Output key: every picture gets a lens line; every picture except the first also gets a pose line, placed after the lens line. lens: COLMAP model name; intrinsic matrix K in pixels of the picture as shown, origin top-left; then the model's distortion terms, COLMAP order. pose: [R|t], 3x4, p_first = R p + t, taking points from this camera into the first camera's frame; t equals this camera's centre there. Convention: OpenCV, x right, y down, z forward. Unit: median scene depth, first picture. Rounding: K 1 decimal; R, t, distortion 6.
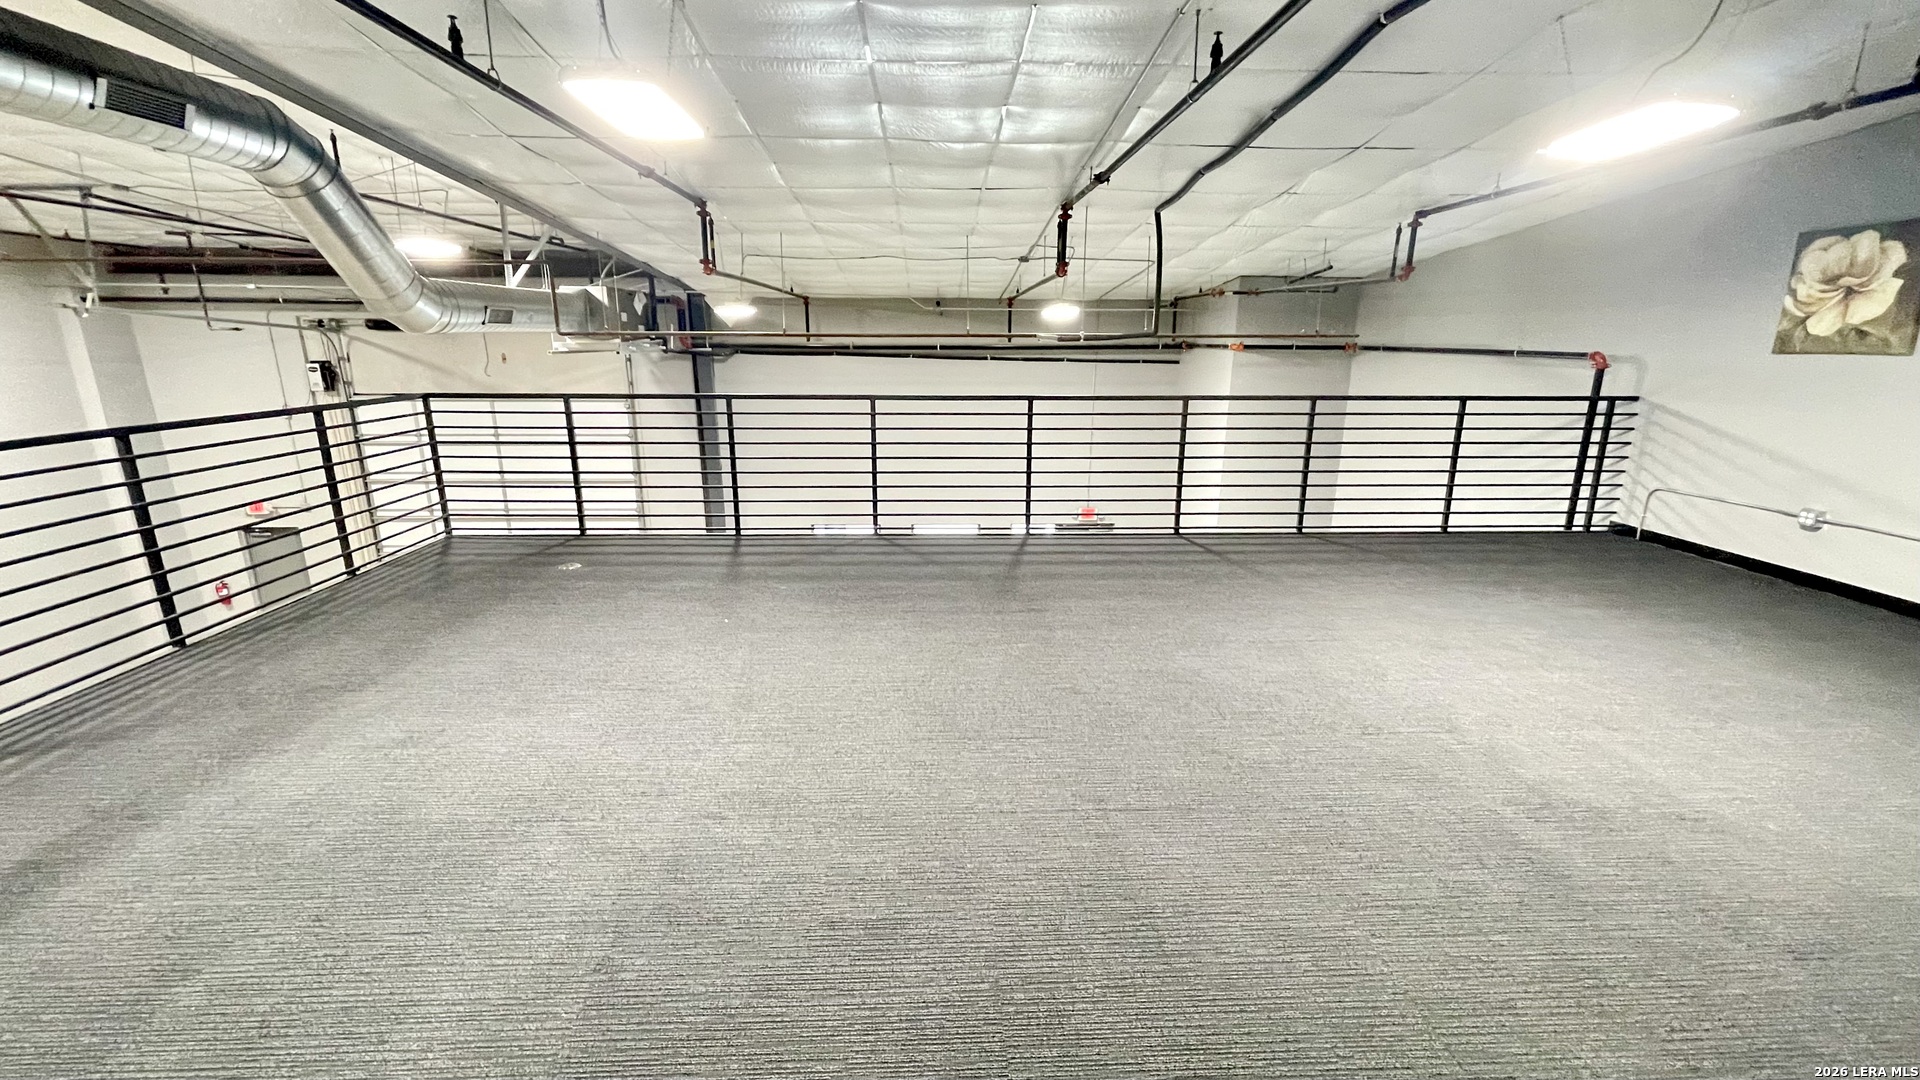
lens RADIAL K [[779.0, 0, 954.9], [0, 779.0, 539.8], [0, 0, 1]] dist [-0.003157, 0.002240]
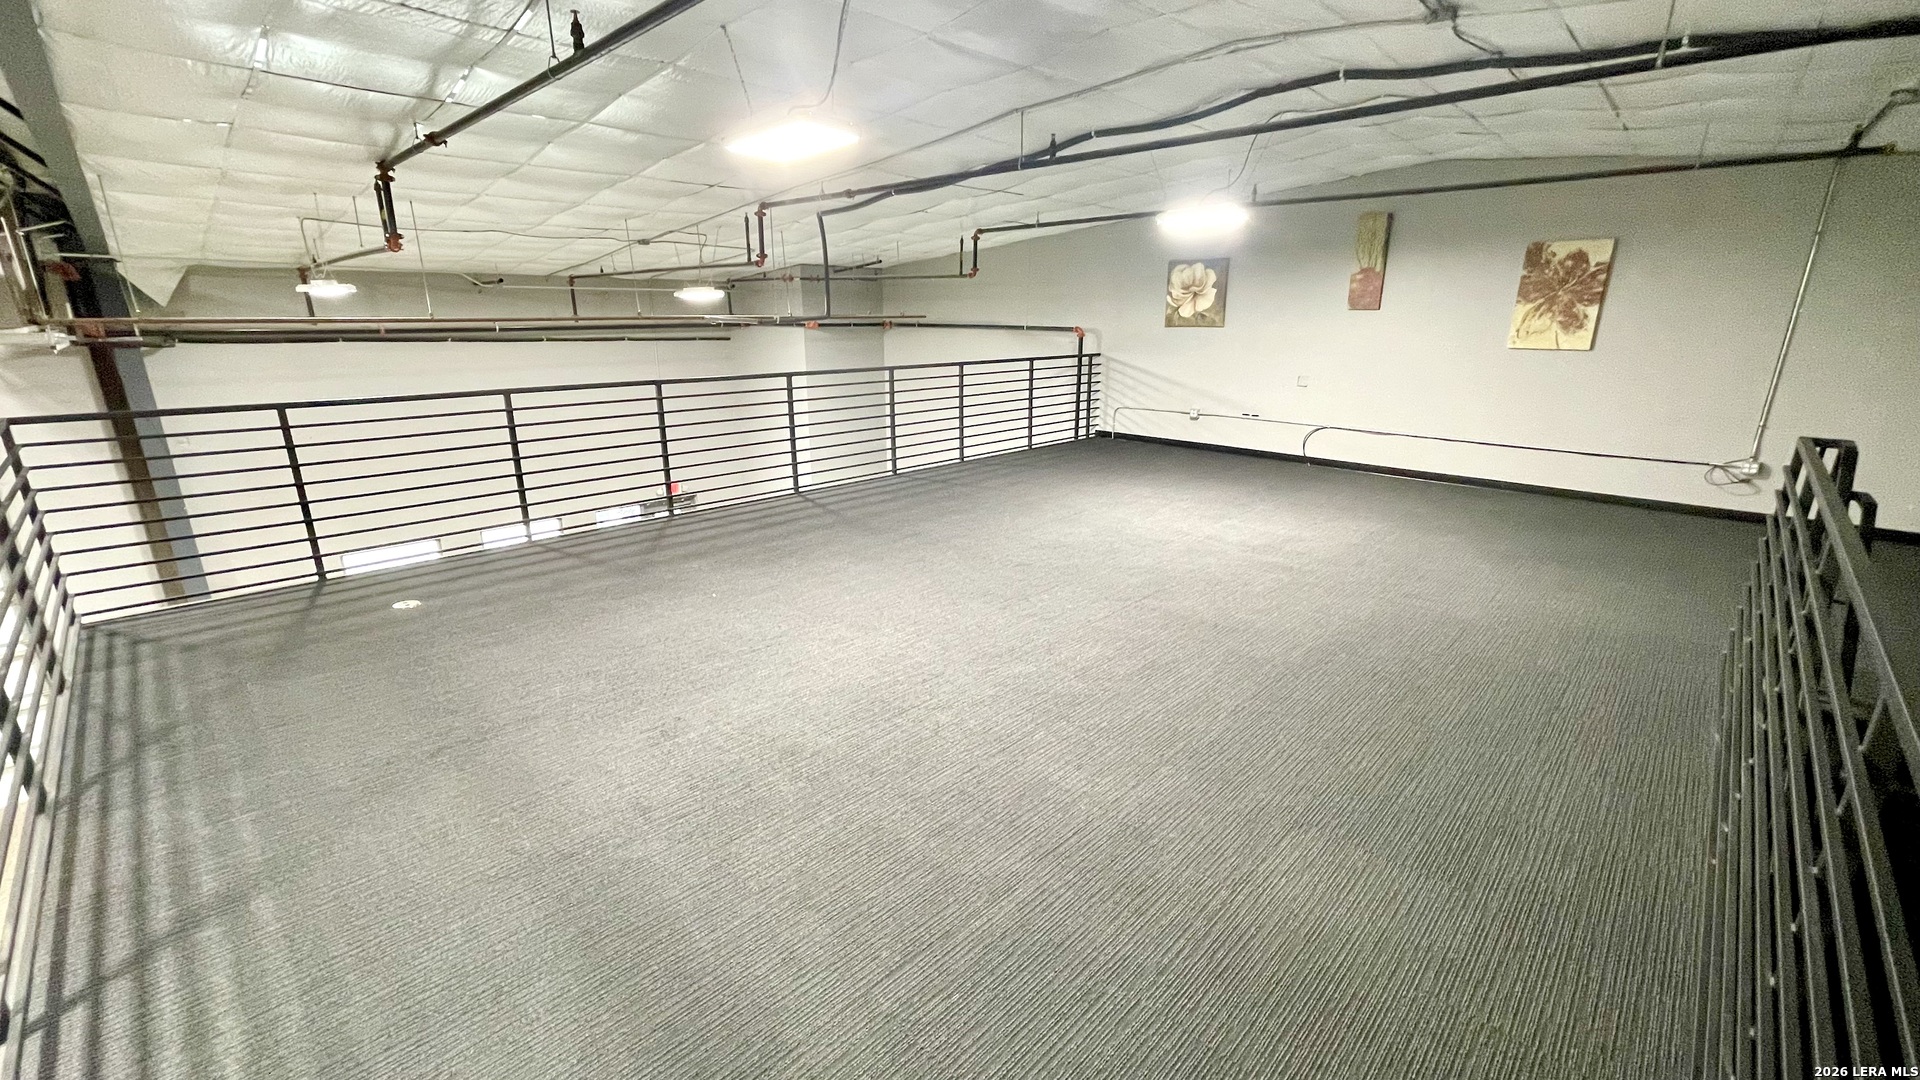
lens RADIAL K [[779.0, 0, 958.4], [0, 779.0, 531.5], [0, 0, 1]] dist [-0.003157, 0.002240]
pose [[0.725975, -0.188867, 0.661279, -0.494501], [0.174484, 0.980672, 0.088534, -0.011460], [-0.665219, 0.051109, 0.744897, -0.013311]]
